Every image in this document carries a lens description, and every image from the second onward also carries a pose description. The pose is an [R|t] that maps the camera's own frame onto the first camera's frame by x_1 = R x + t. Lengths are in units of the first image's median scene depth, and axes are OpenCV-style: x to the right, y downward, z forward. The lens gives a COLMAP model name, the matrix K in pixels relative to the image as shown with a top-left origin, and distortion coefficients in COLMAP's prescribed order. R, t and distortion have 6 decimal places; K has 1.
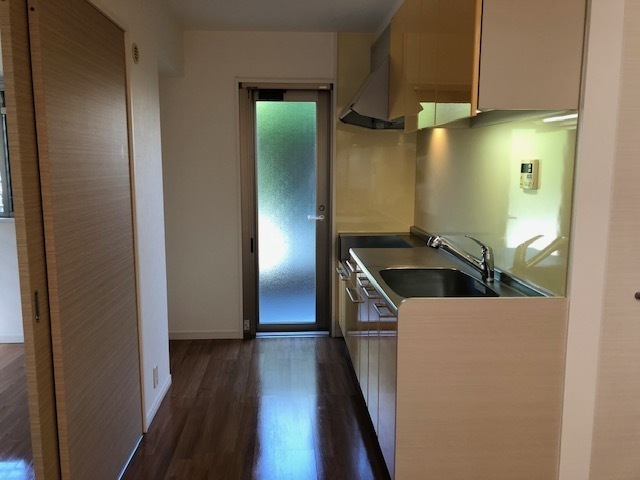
lens RADIAL K [[522.1, 0, 322.2], [0, 522.1, 235.2], [0, 0, 1]] dist [0.009834, -0.004924]
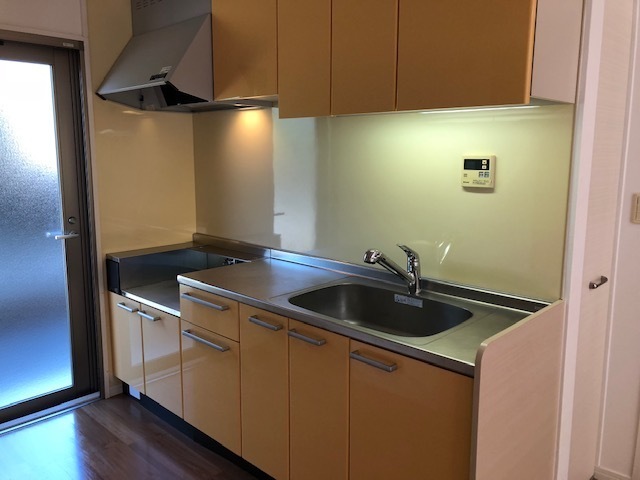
lens RADIAL K [[518.4, 0, 320.3], [0, 518.4, 225.3], [0, 0, 1]] dist [0.005212, 0.000177]
pose [[0.730003, -0.095847, 0.676690, -0.234075], [0.091858, 0.994893, 0.041822, -0.046365], [-0.677242, 0.031629, 0.735080, 0.281377]]
